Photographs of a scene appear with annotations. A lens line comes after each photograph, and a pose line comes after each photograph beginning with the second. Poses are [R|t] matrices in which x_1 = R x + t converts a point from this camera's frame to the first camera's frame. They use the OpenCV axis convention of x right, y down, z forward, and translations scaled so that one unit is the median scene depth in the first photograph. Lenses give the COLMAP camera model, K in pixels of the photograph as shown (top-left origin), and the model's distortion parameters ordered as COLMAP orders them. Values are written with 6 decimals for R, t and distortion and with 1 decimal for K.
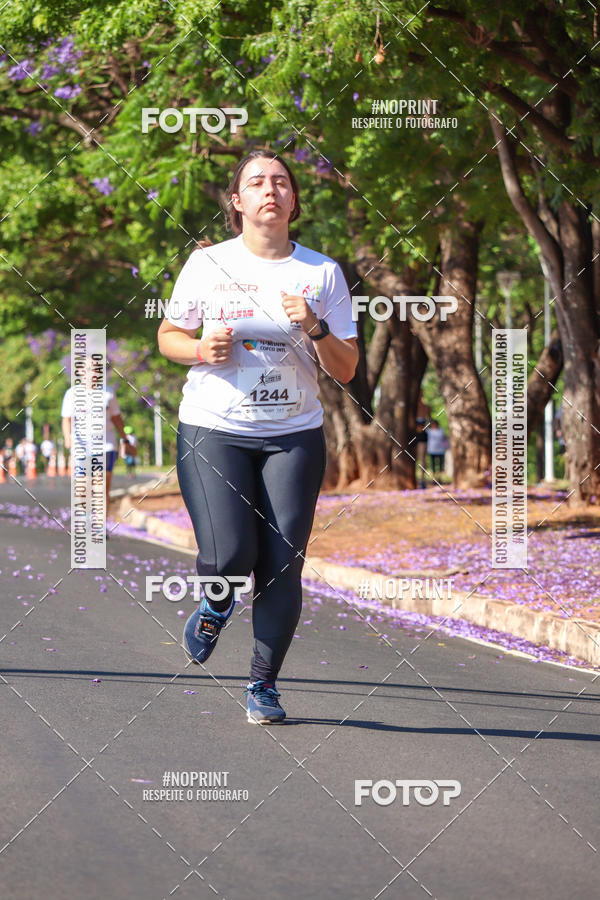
lens RADIAL K [[2894.1, 0, 314.5], [0, 2894.1, 448.8], [0, 0, 1]] dist [0.197768, -2.548787]
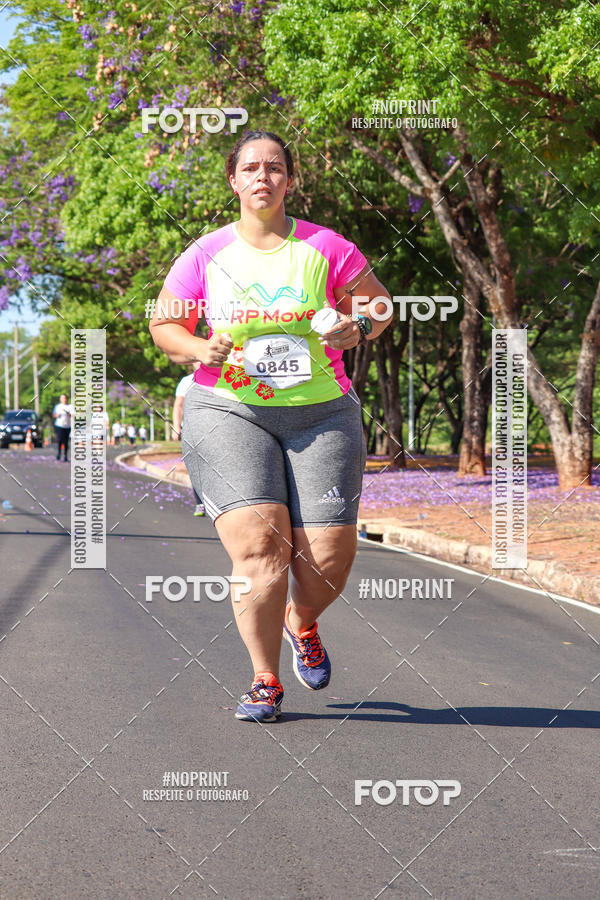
lens RADIAL K [[2859.3, 0, 300.0], [0, 2859.3, 450.0], [0, 0, 1]] dist [0.126969, 0.798232]
pose [[0.998494, 0.008090, 0.054267, -0.059404], [-0.009282, 0.999720, 0.021751, -0.036083], [-0.054076, -0.022222, 0.998290, -1.189328]]
